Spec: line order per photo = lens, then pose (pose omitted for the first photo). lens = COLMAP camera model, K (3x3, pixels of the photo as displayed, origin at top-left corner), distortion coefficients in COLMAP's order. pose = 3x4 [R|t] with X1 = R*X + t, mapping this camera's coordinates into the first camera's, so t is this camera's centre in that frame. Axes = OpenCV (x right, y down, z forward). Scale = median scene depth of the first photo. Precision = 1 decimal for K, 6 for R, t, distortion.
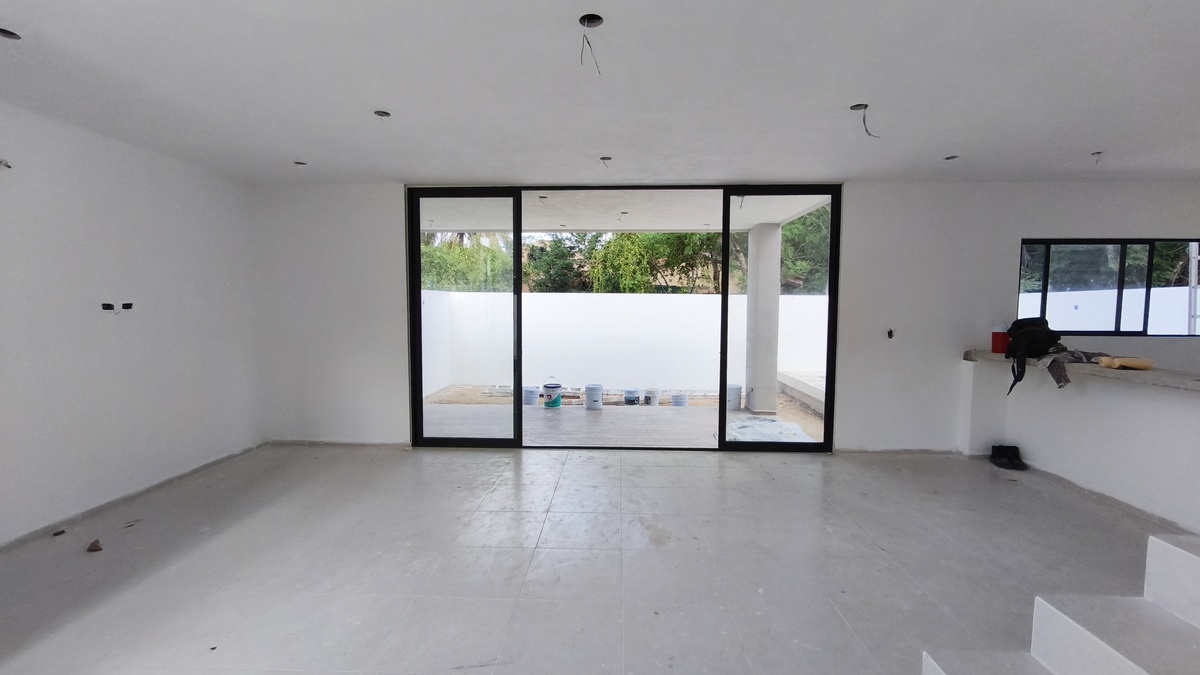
lens RADIAL K [[500.0, 0, 598.7], [0, 500.0, 332.4], [0, 0, 1]] dist [-0.001410, -0.000700]
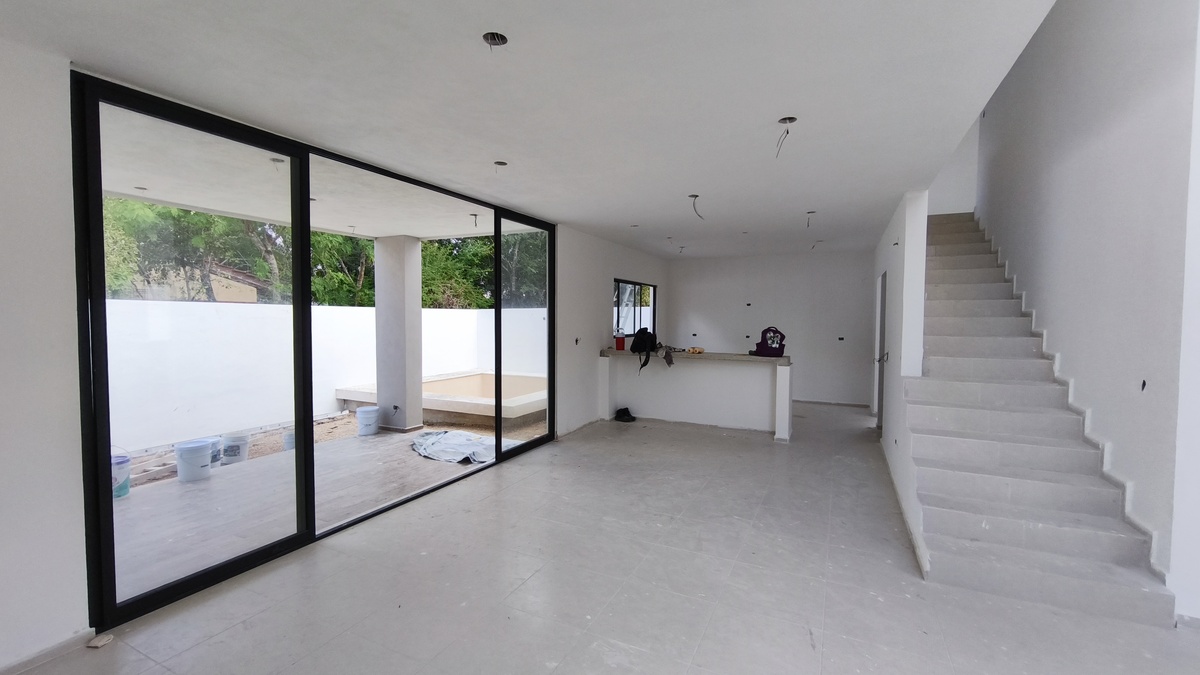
lens RADIAL K [[500.0, 0, 598.7], [0, 500.0, 332.4], [0, 0, 1]] dist [-0.001410, -0.000700]
pose [[0.404559, -0.030653, 0.913998, -0.614133], [0.044510, 0.998914, 0.013799, -0.037084], [-0.913428, 0.035100, 0.405484, 0.389819]]
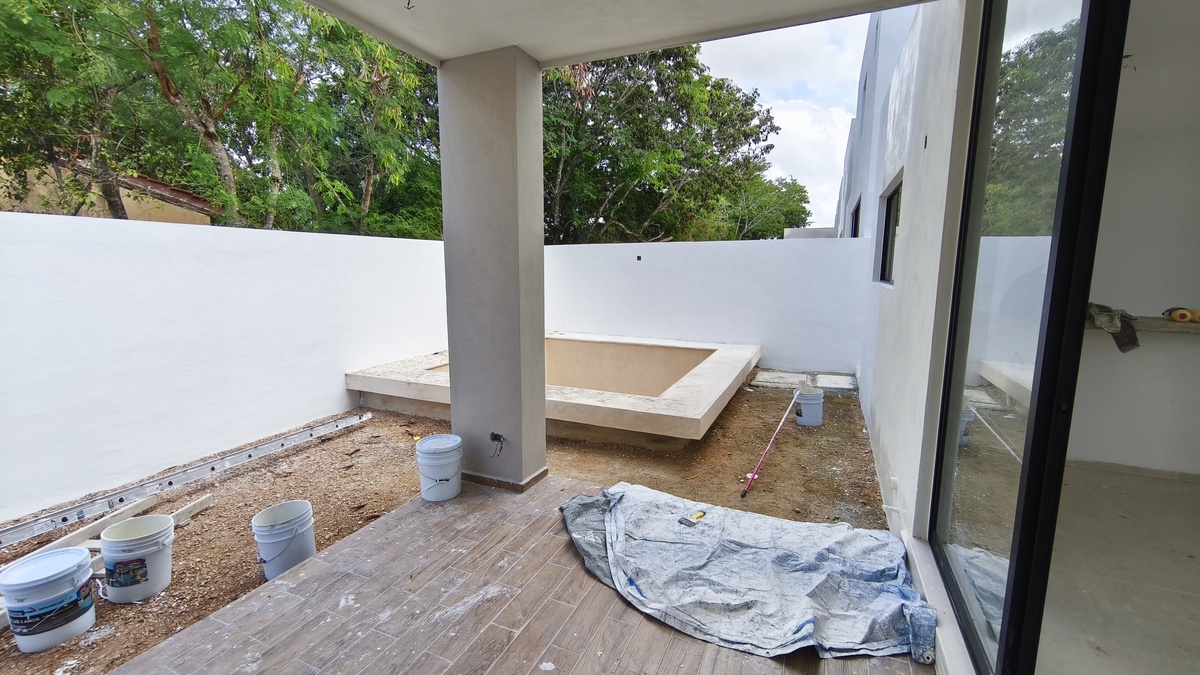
lens RADIAL K [[500.0, 0, 598.7], [0, 500.0, 332.4], [0, 0, 1]] dist [-0.001410, -0.000700]
pose [[0.376111, -0.125855, 0.917987, -0.085721], [0.046584, 0.992048, 0.116923, -0.041056], [-0.925403, -0.001212, 0.378983, 1.140872]]
